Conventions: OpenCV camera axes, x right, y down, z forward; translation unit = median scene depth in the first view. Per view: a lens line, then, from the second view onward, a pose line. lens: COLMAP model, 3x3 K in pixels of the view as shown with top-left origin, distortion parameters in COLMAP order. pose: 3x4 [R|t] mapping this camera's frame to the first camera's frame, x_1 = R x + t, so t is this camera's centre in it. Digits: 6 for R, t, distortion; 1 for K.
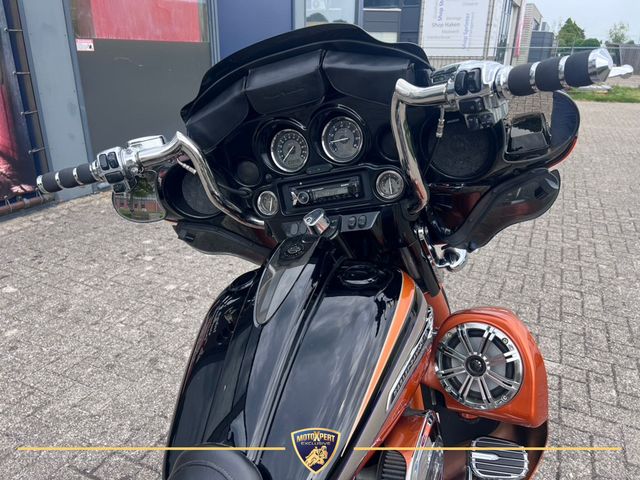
lens RADIAL K [[491.8, 0, 322.3], [0, 491.8, 239.7], [0, 0, 1]] dist [0.008054, 0.001003]
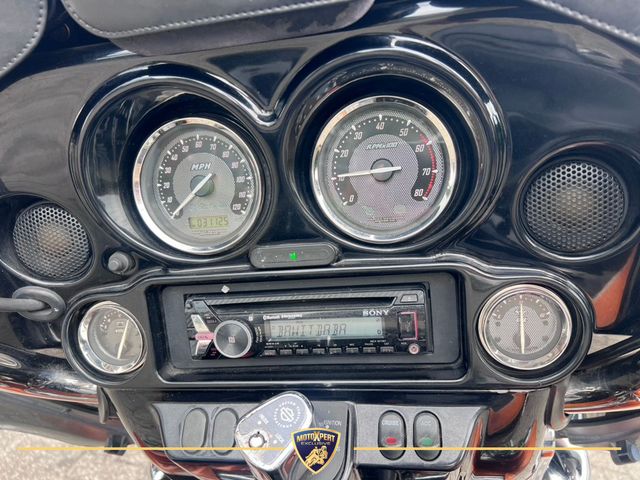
lens RADIAL K [[495.9, 0, 316.4], [0, 495.9, 239.2], [0, 0, 1]] dist [0.005510, -0.000575]
pose [[0.961587, 0.061948, 0.267418, -0.076809], [-0.050918, 0.997549, -0.047993, -0.138089], [-0.269736, 0.032533, 0.962385, 0.685912]]
